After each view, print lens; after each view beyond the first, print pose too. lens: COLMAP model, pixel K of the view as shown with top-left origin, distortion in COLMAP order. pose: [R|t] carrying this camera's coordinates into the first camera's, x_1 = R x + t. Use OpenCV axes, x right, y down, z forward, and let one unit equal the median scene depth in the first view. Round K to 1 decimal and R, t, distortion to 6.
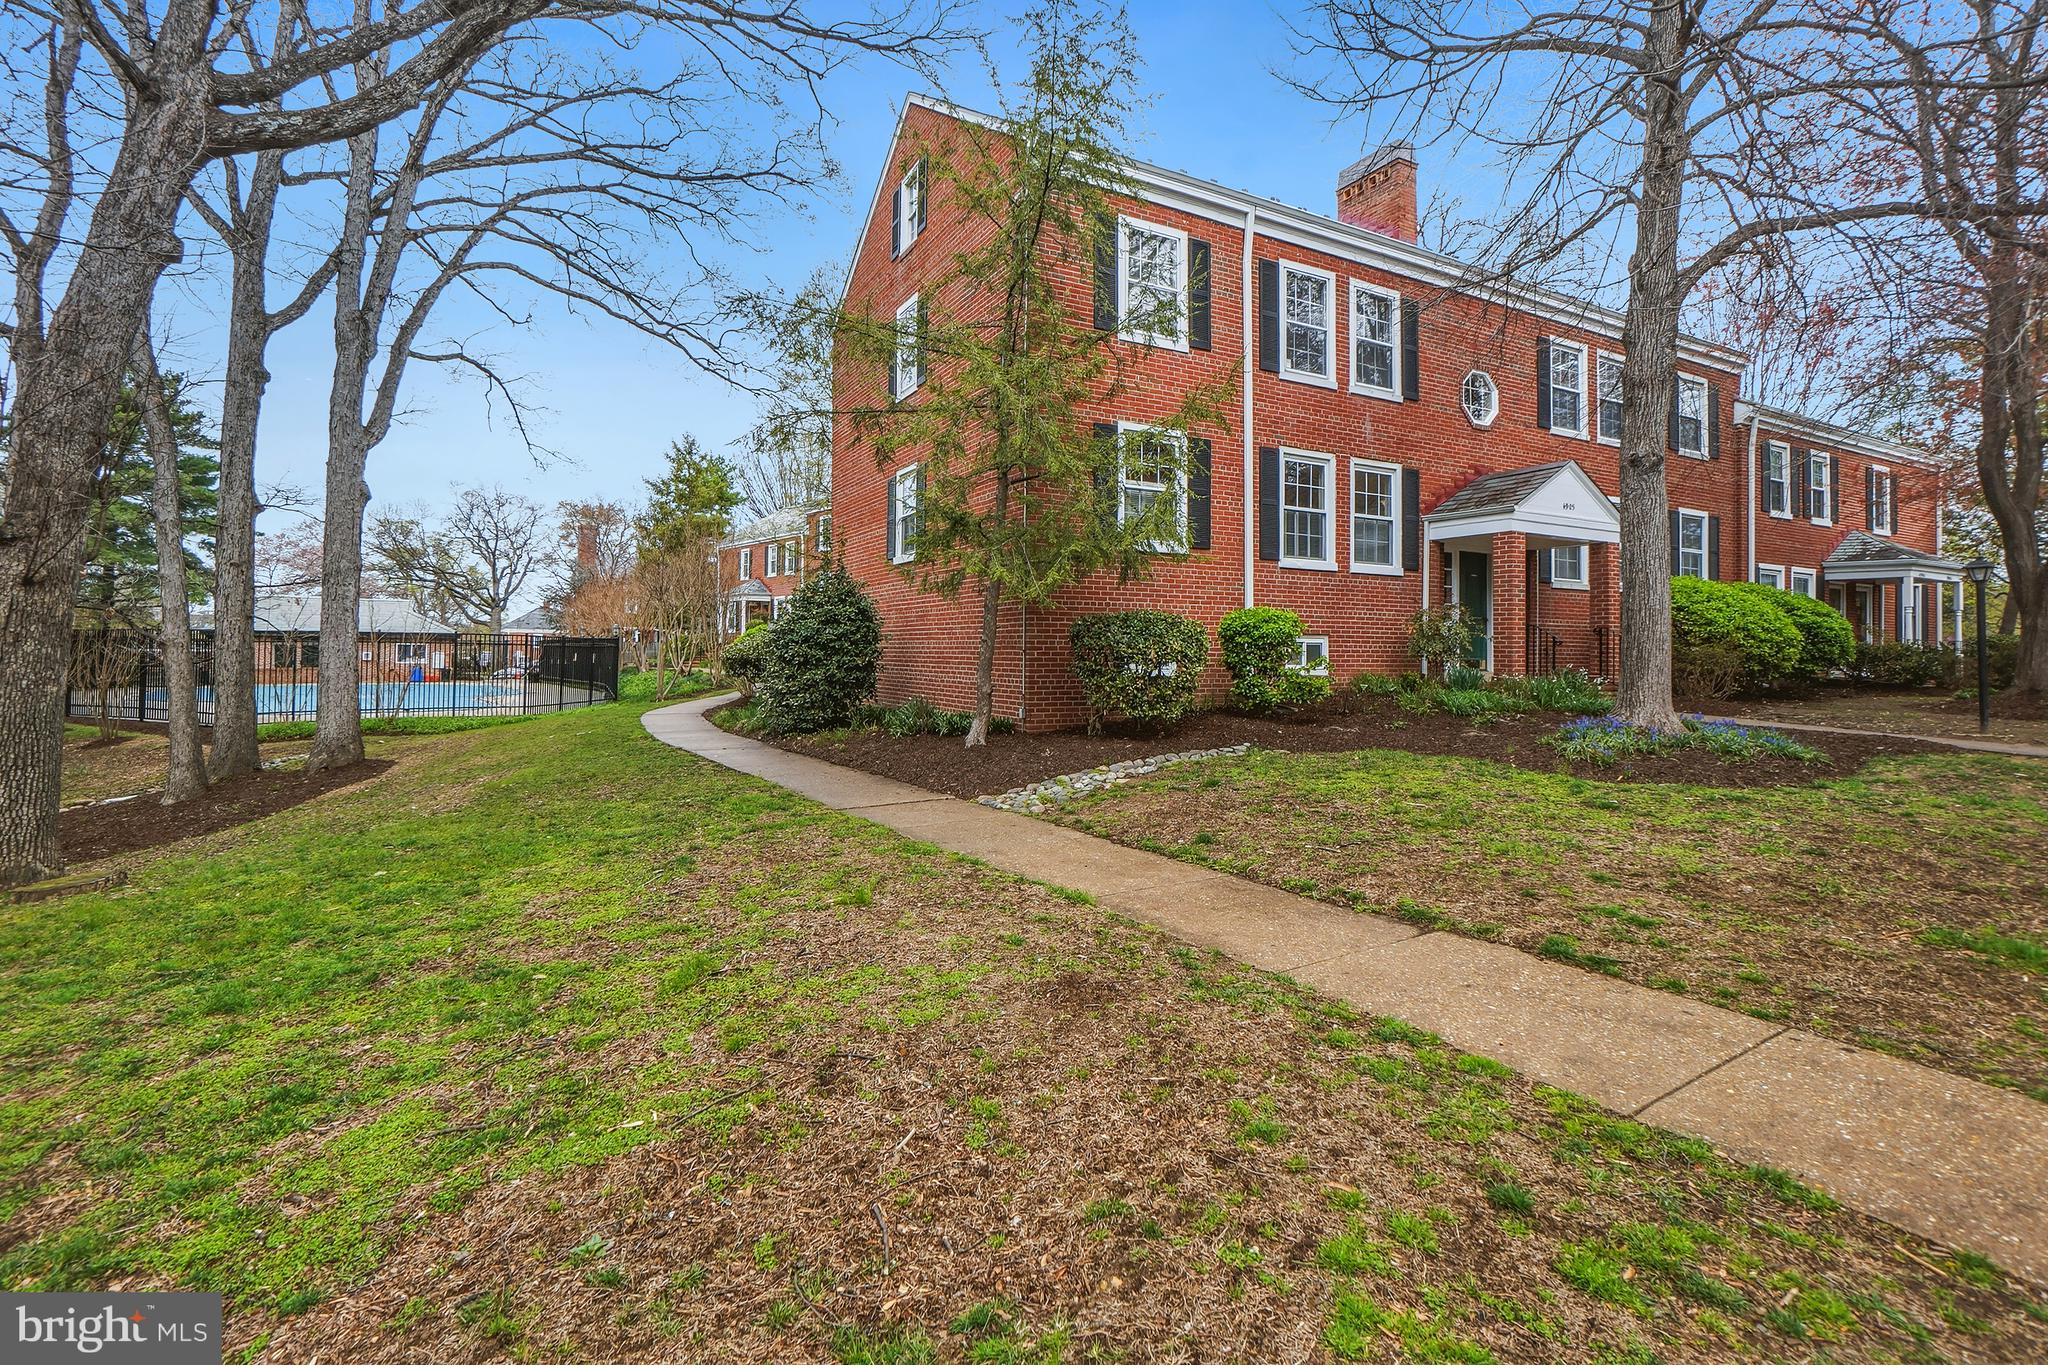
lens RADIAL K [[945.0, 0, 1020.9], [0, 945.0, 707.4], [0, 0, 1]] dist [-0.055668, 0.025463]
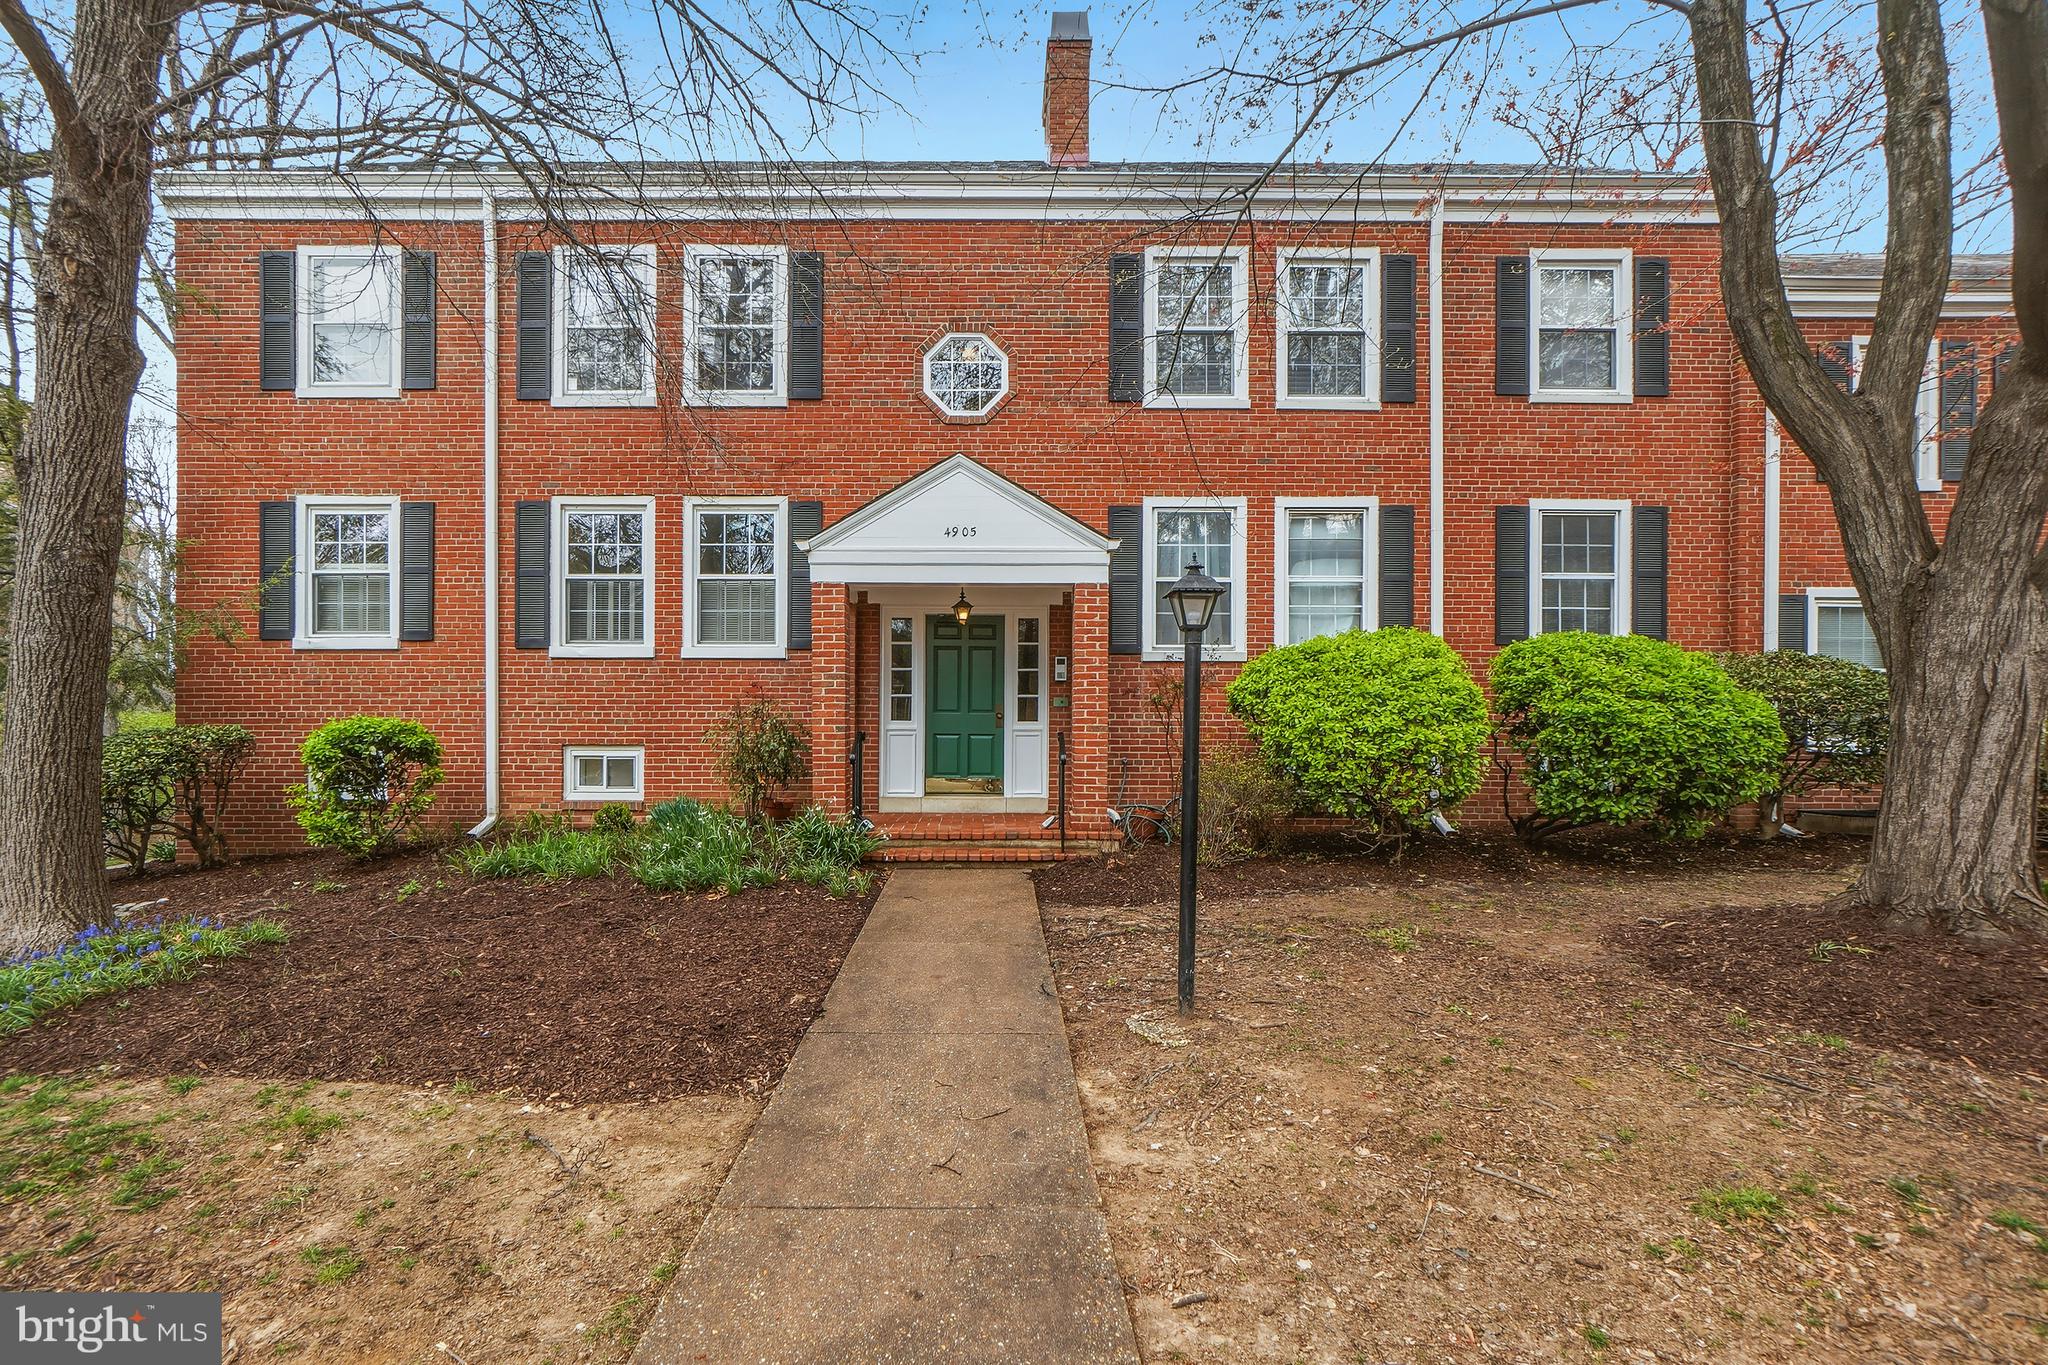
lens RADIAL K [[921.3, 0, 1024.0], [0, 921.3, 806.0], [0, 0, 1]] dist [-0.006458, -0.000063]
pose [[0.883634, 0.018944, -0.467795, 0.778637], [-0.024837, 0.999671, -0.006432, -0.027441], [0.467519, 0.017302, 0.883814, 0.425492]]
